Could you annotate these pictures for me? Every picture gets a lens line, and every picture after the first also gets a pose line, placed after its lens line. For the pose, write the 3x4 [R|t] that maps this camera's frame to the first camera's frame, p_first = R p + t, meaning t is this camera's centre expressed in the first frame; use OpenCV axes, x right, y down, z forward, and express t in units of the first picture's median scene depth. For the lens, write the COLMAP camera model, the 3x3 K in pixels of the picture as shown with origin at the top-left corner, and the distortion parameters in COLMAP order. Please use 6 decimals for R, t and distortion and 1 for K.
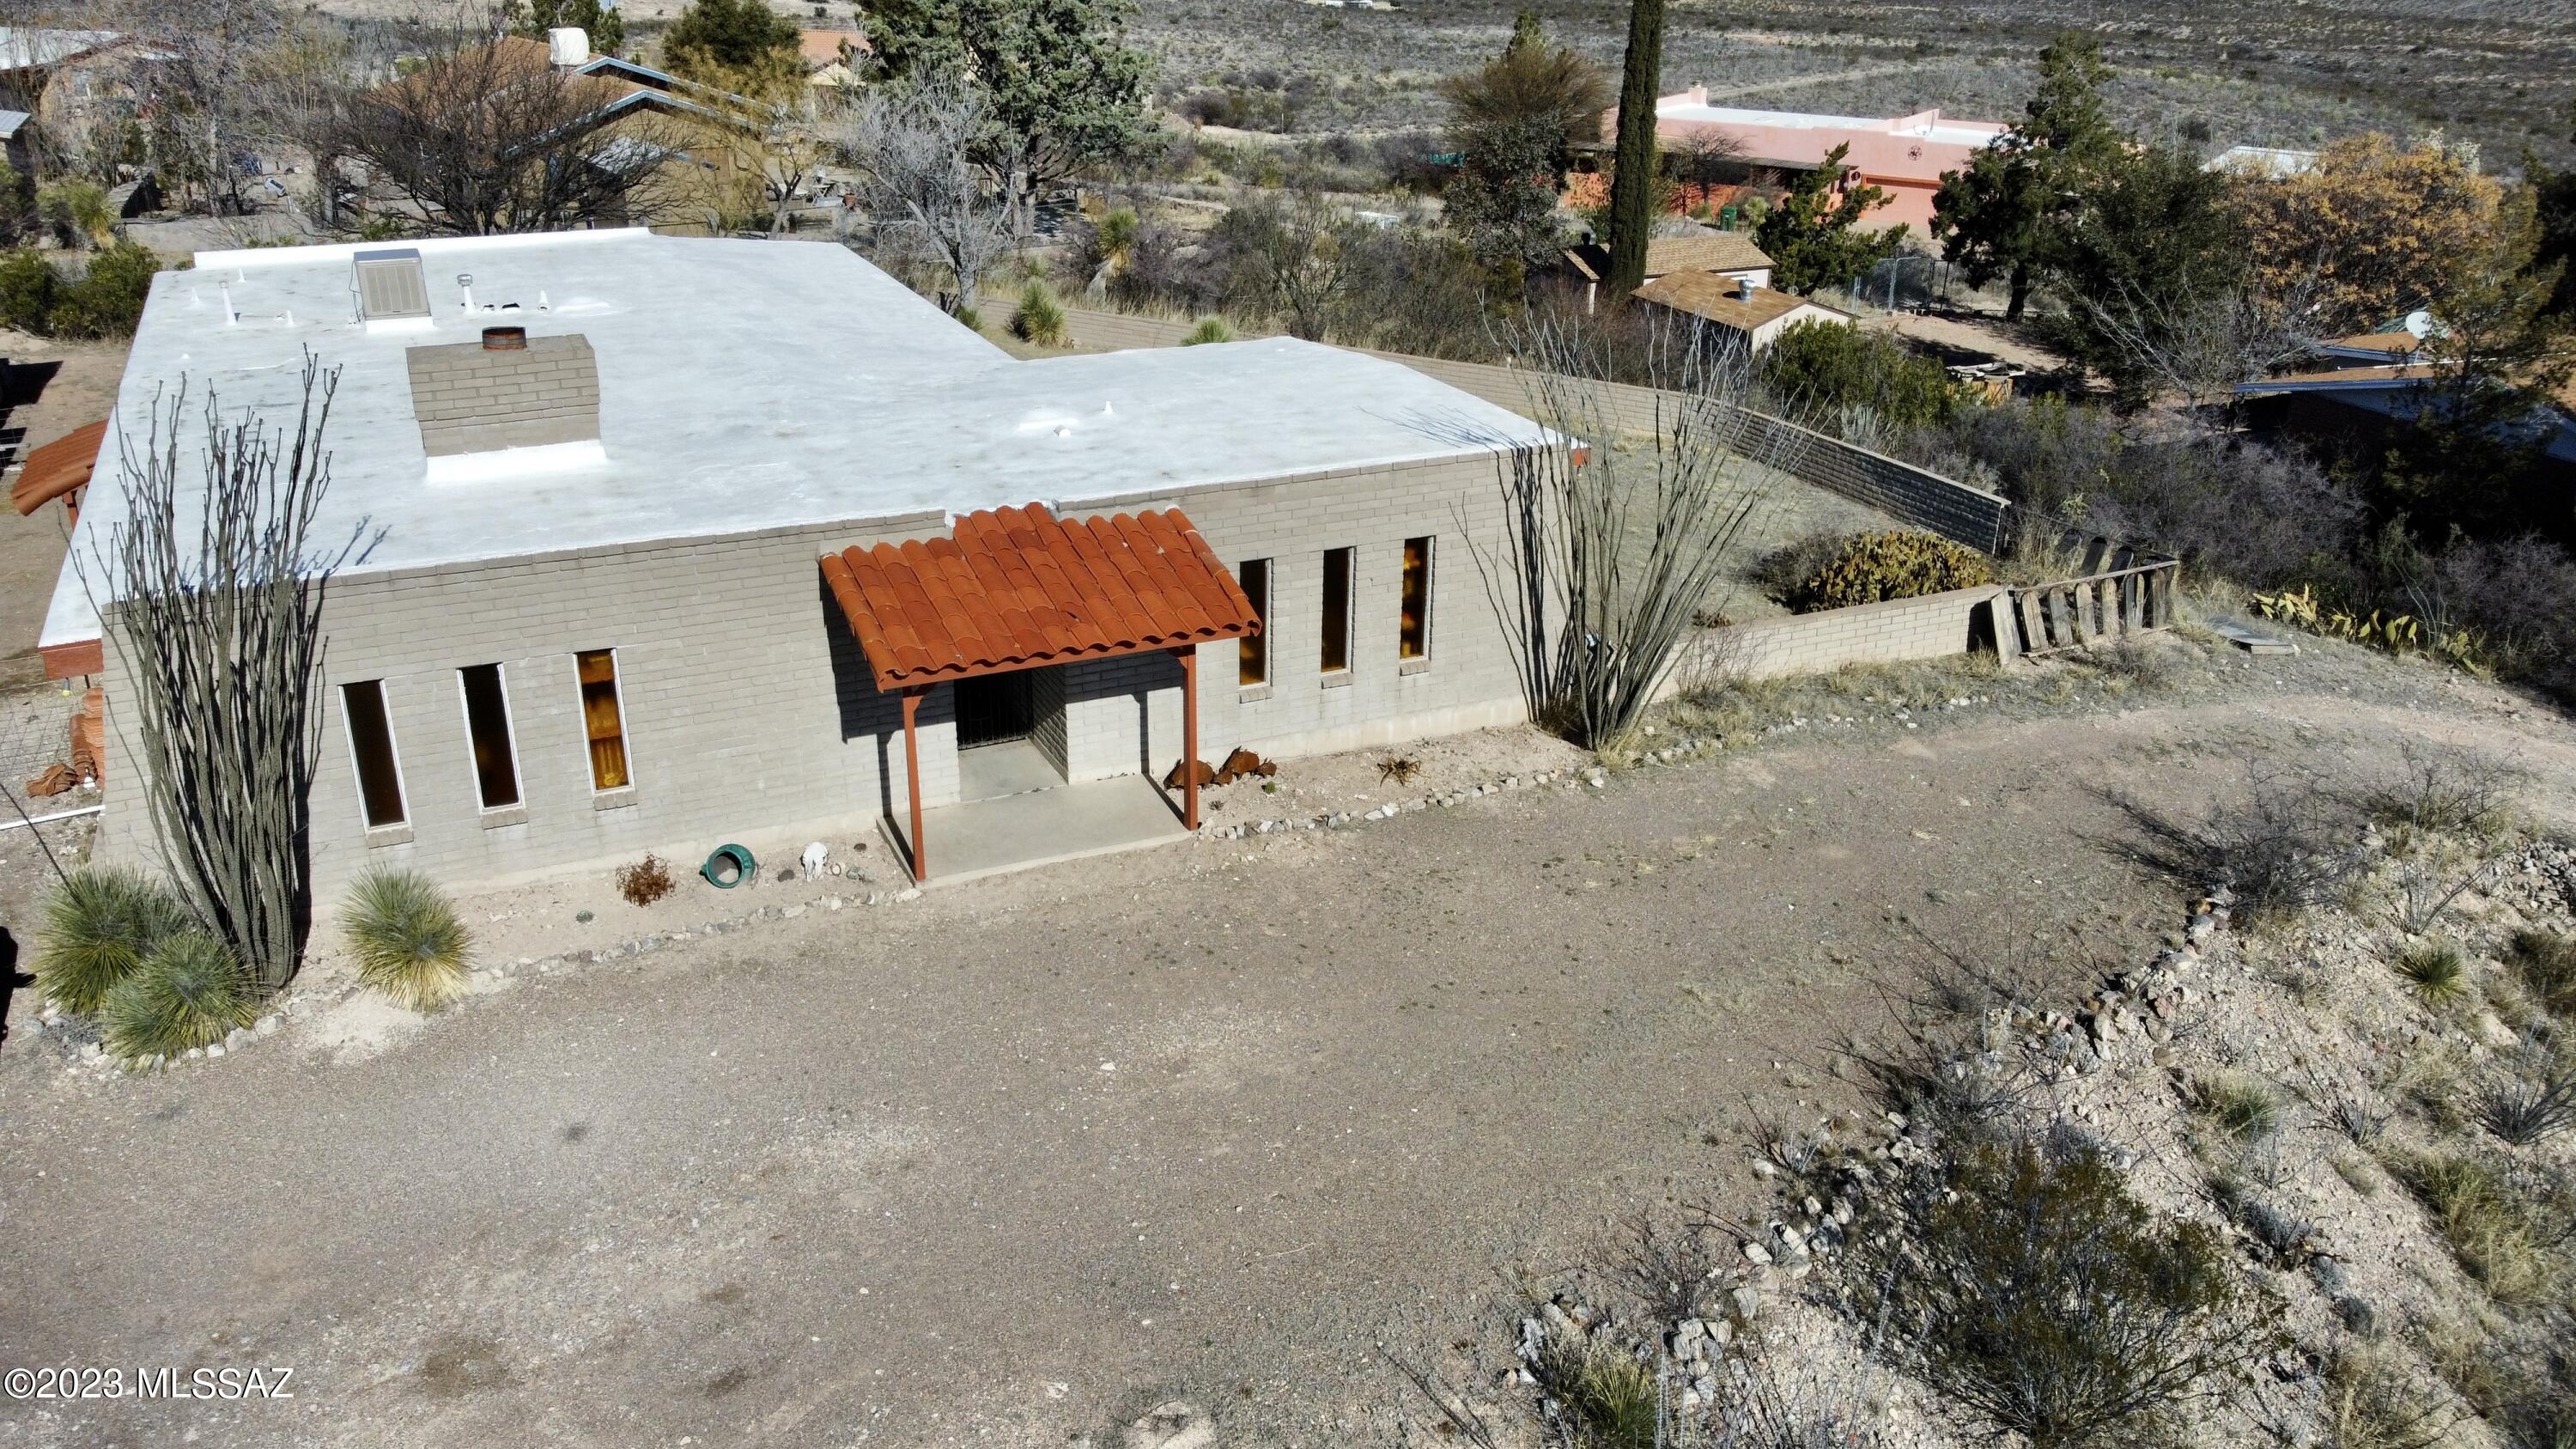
lens RADIAL K [[1965.9, 0, 1286.3], [0, 1965.9, 733.2], [0, 0, 1]] dist [-0.000816, -0.009643]
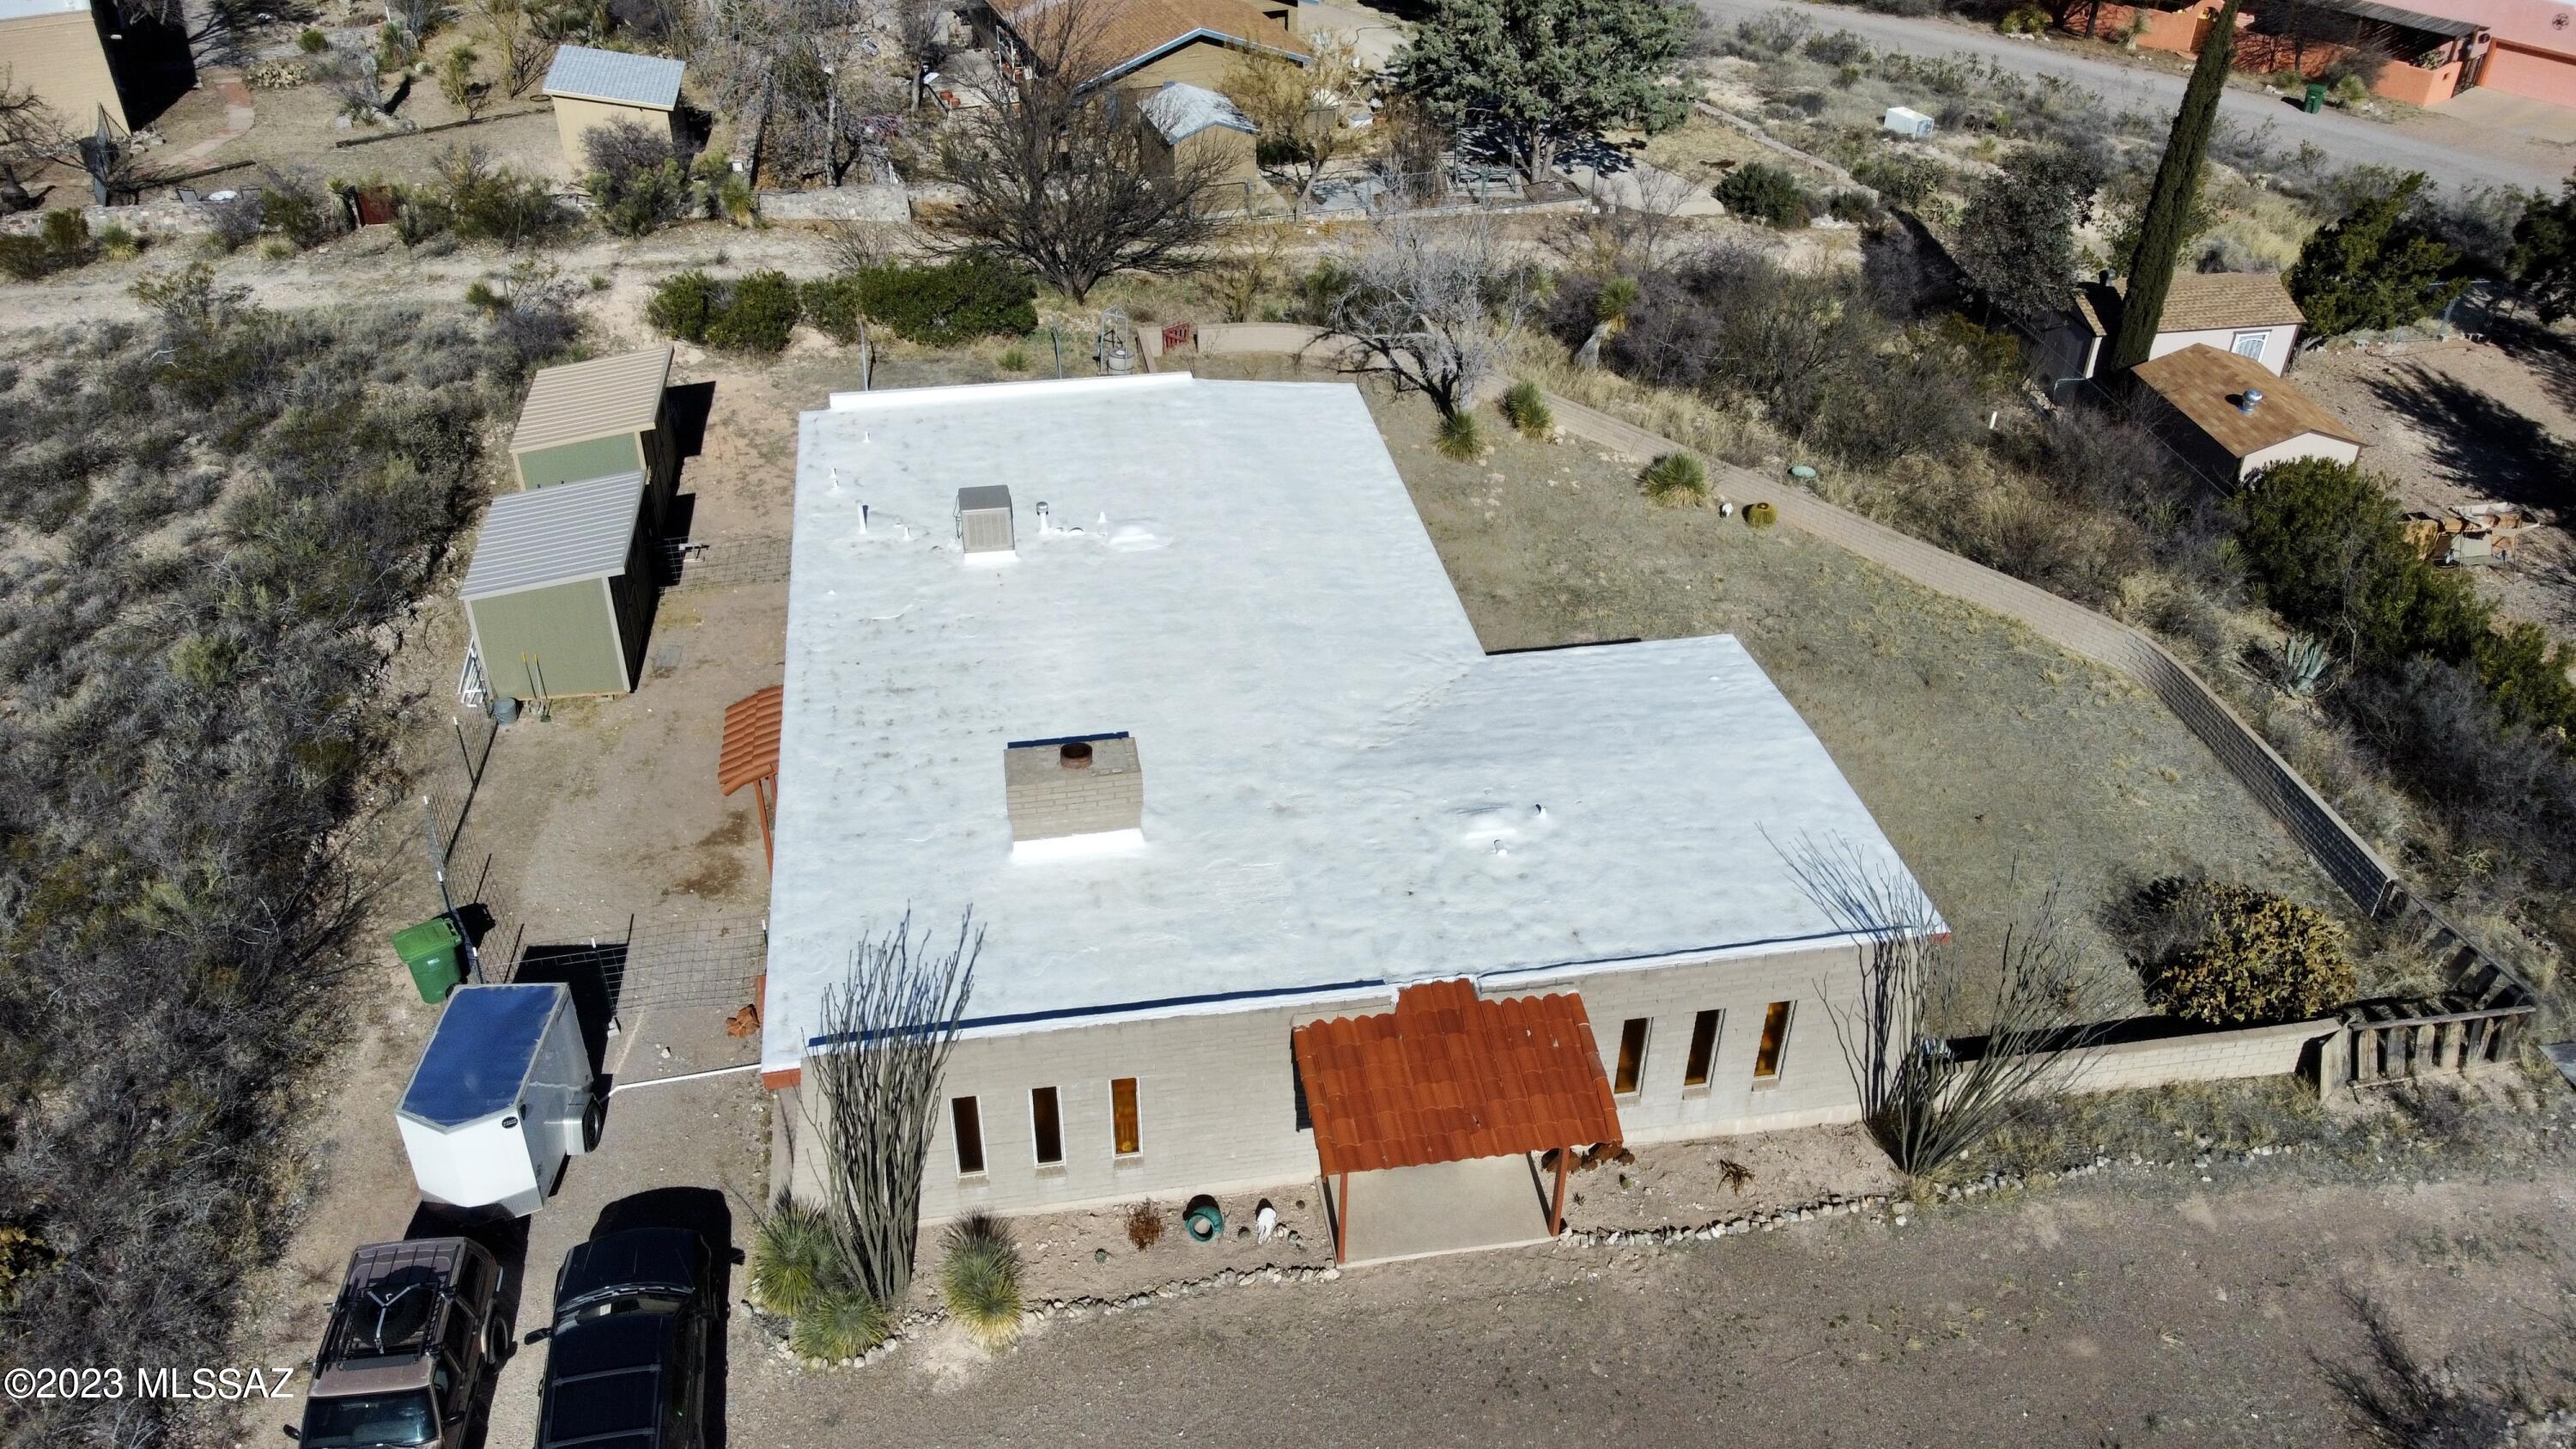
lens RADIAL K [[1965.9, 0, 1288.5], [0, 1965.9, 736.1], [0, 0, 1]] dist [-0.000816, -0.009643]
pose [[0.965376, 0.150024, -0.213408, 0.009414], [-0.104122, 0.971689, 0.212083, -0.525532], [0.239183, -0.182519, 0.953666, -0.202074]]
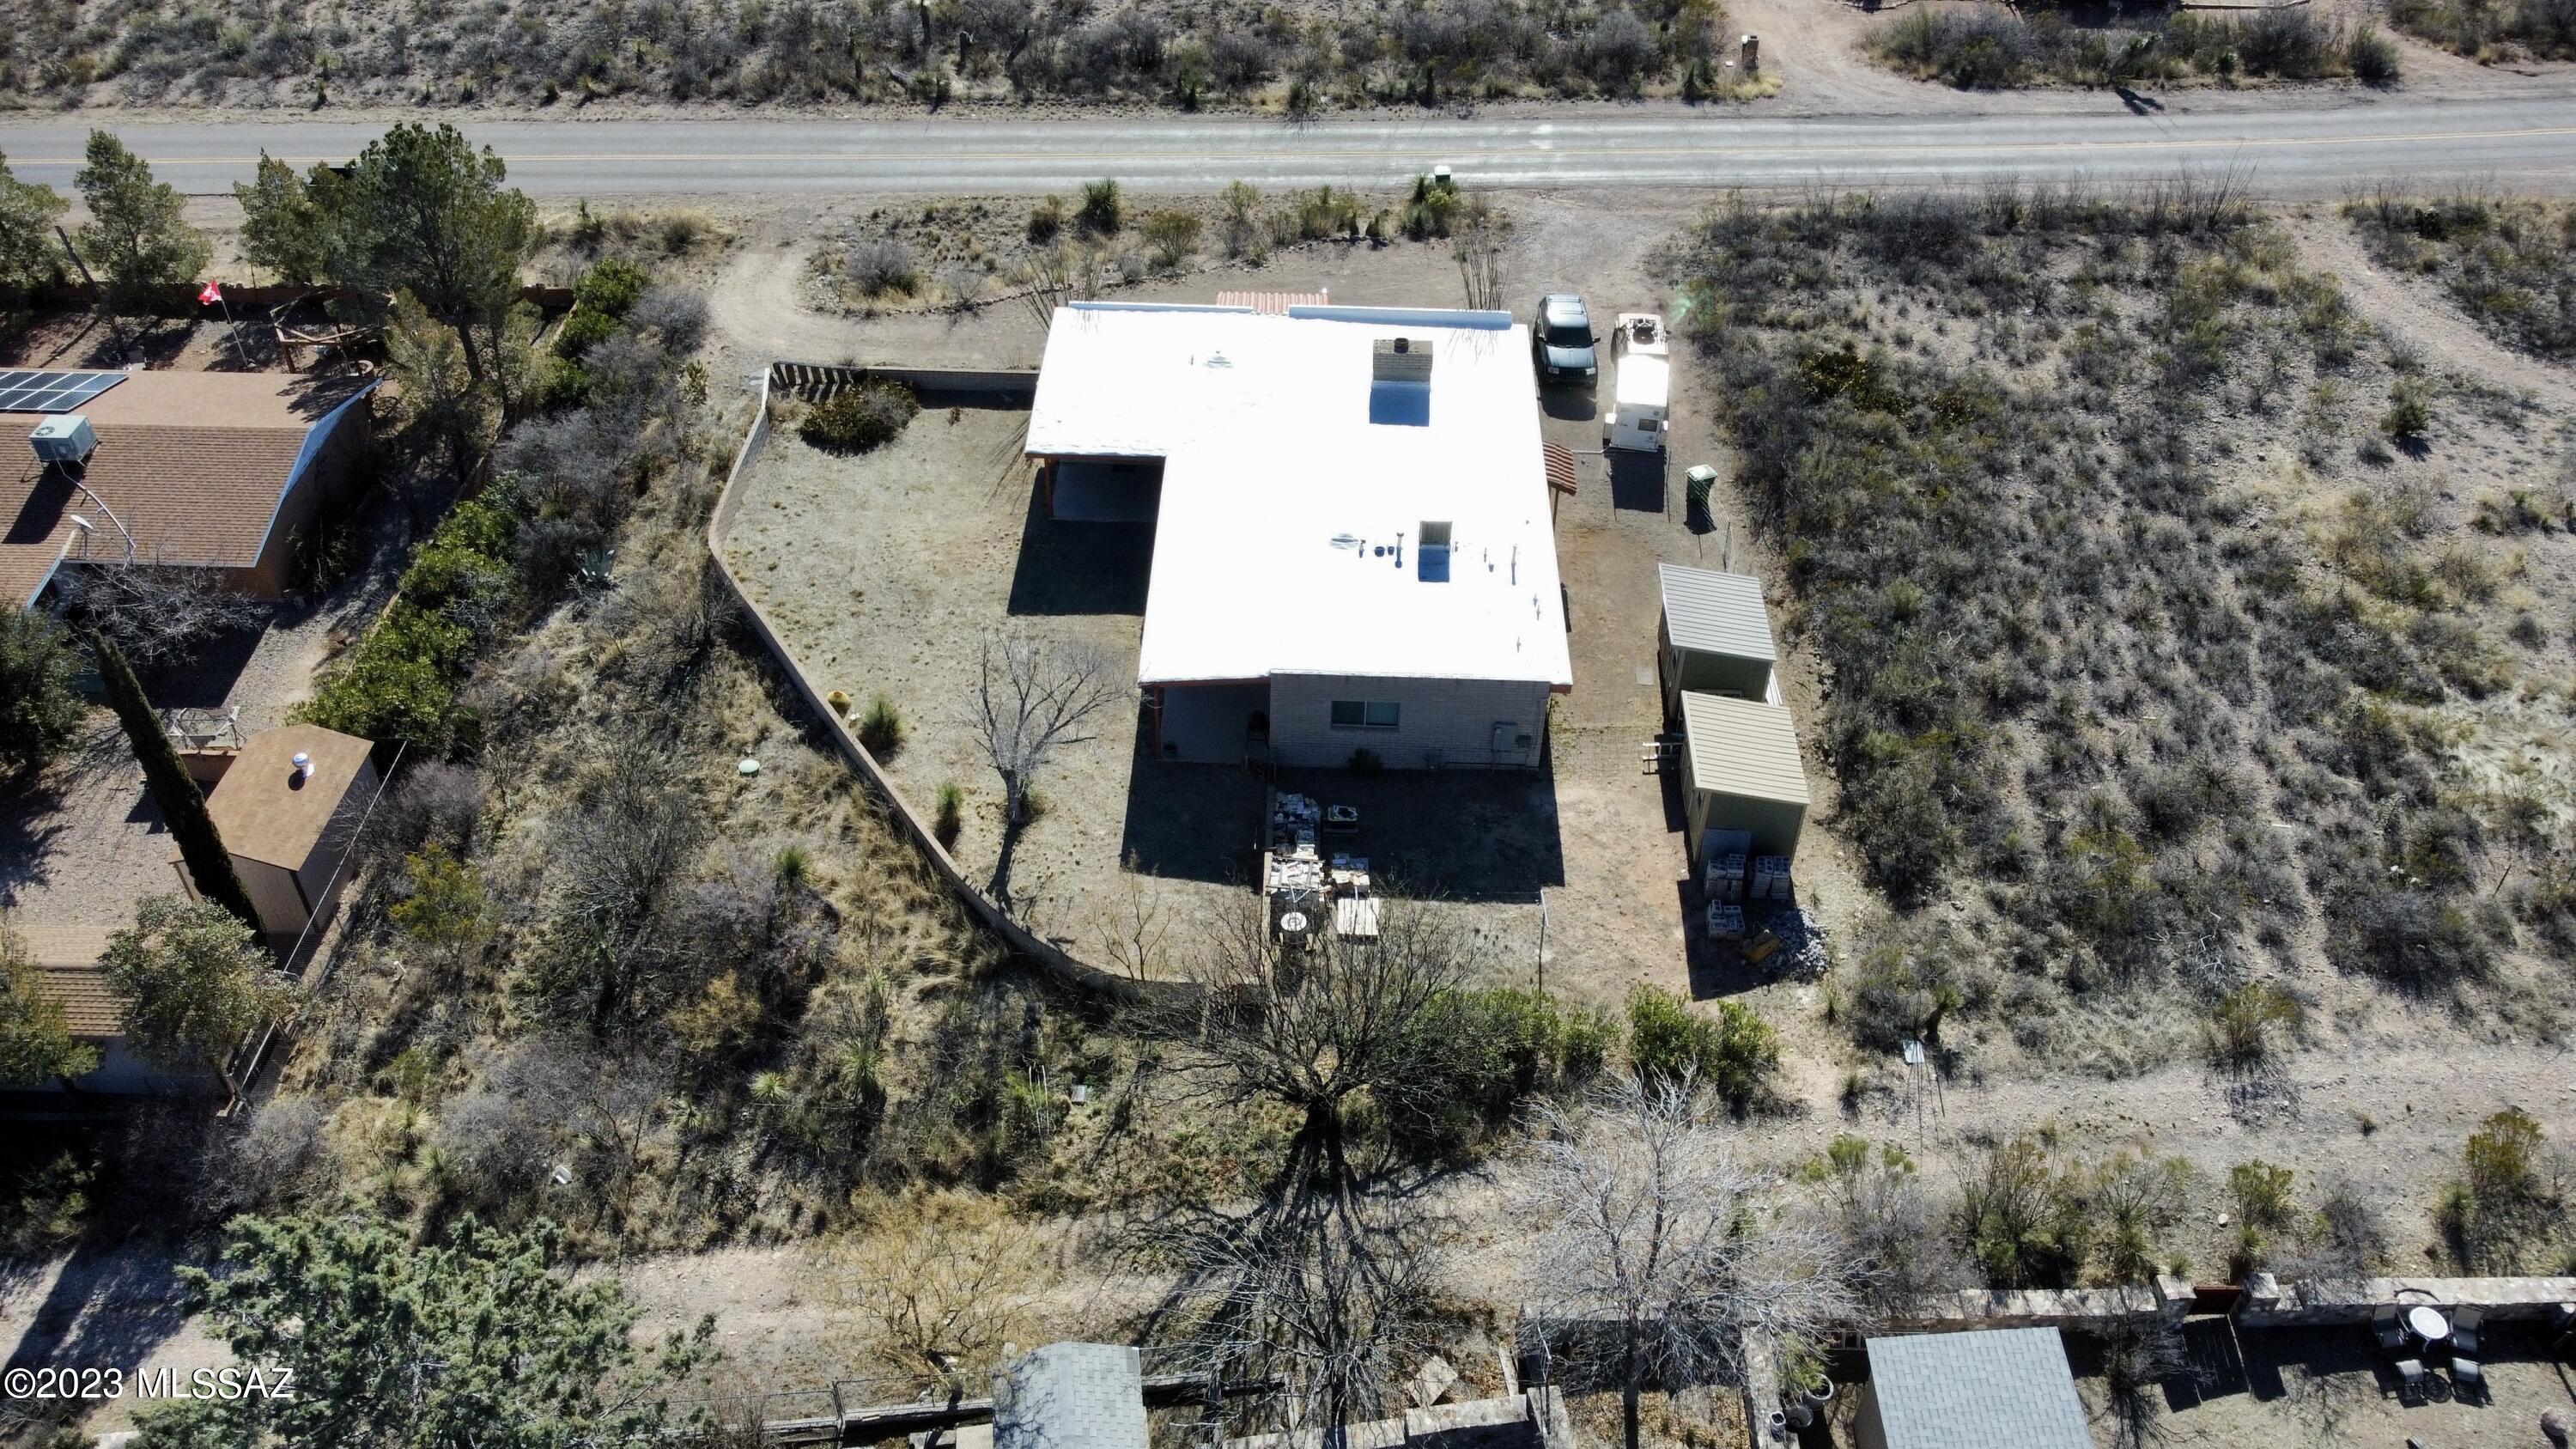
lens RADIAL K [[1965.9, 0, 1295.6], [0, 1965.9, 730.8], [0, 0, 1]] dist [-0.000816, -0.009643]
pose [[-0.895799, -0.314188, 0.314371, -1.425001], [0.150381, 0.451341, 0.879589, -2.653615], [-0.418245, 0.835211, -0.357063, 2.718773]]
